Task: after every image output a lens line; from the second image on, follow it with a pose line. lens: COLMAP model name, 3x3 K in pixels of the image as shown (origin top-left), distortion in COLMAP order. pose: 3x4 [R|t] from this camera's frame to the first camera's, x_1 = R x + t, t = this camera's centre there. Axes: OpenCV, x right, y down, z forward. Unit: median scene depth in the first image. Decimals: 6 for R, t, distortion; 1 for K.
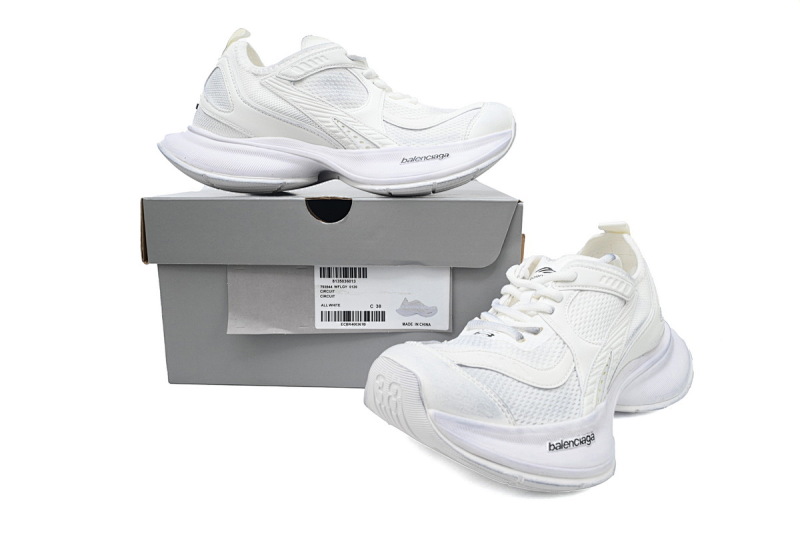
lens RADIAL K [[552.6, 0, 400.4], [0, 552.6, 267.7], [0, 0, 1]] dist [-0.011991, -0.000176]
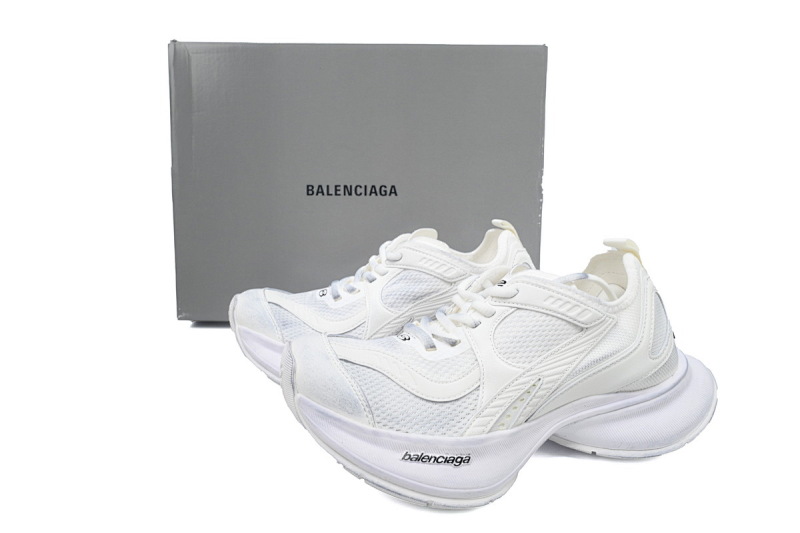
lens RADIAL K [[552.6, 0, 400.4], [0, 552.6, 265.7], [0, 0, 1]] dist [-0.011991, -0.000176]
pose [[0.898008, 0.097038, -0.429145, 0.614246], [-0.094273, 0.995159, 0.027754, -0.042754], [0.429761, 0.015534, 0.902809, 0.080666]]
